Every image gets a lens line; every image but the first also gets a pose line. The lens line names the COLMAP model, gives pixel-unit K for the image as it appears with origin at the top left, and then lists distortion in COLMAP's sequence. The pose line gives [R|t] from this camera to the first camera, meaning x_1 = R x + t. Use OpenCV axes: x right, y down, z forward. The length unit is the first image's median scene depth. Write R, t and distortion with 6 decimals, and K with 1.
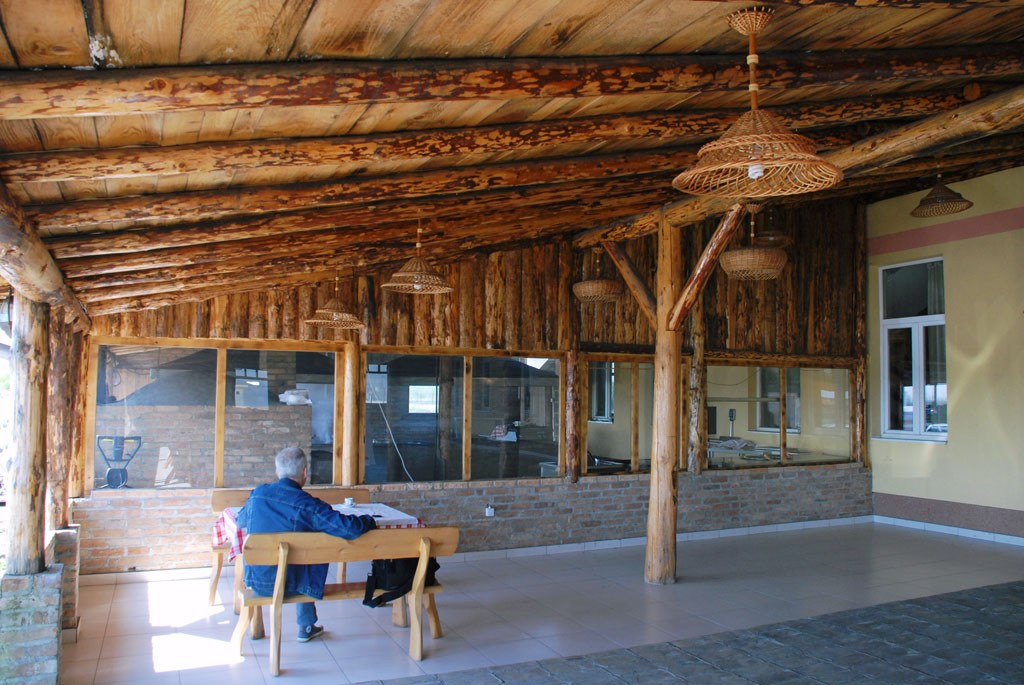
lens RADIAL K [[805.5, 0, 511.2], [0, 805.5, 341.4], [0, 0, 1]] dist [-0.125999, 0.038837]
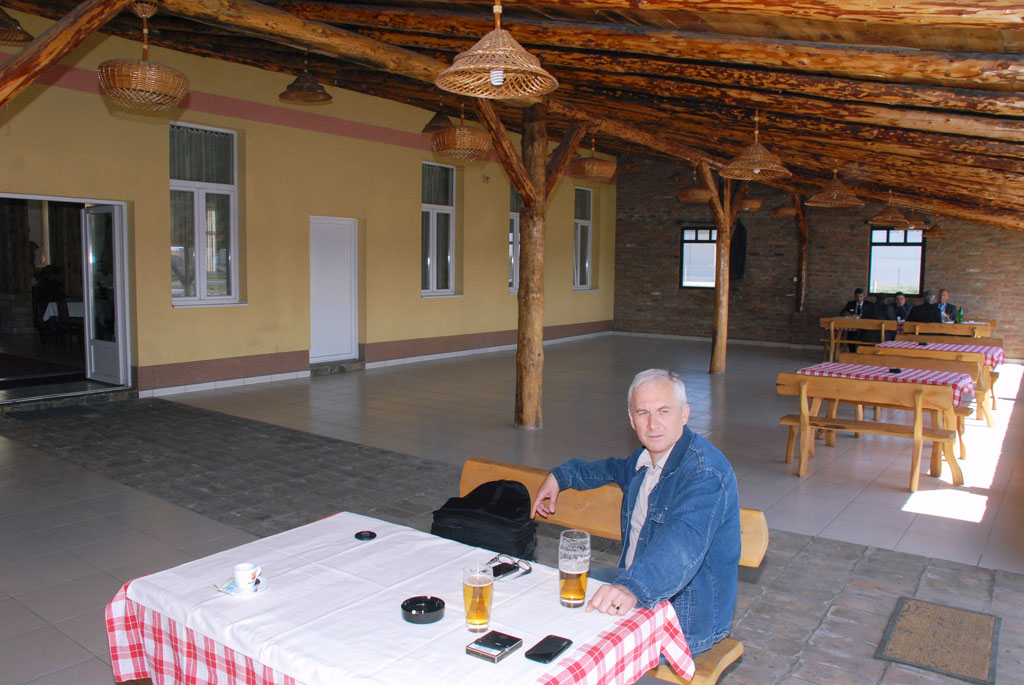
lens RADIAL K [[805.5, 0, 511.2], [0, 805.5, 344.7], [0, 0, 1]] dist [-0.125999, 0.038837]
pose [[-0.484764, -0.105713, 0.868233, -0.620945], [-0.076641, 0.993985, 0.078233, 0.071538], [-0.871281, -0.028617, -0.489950, 1.213667]]
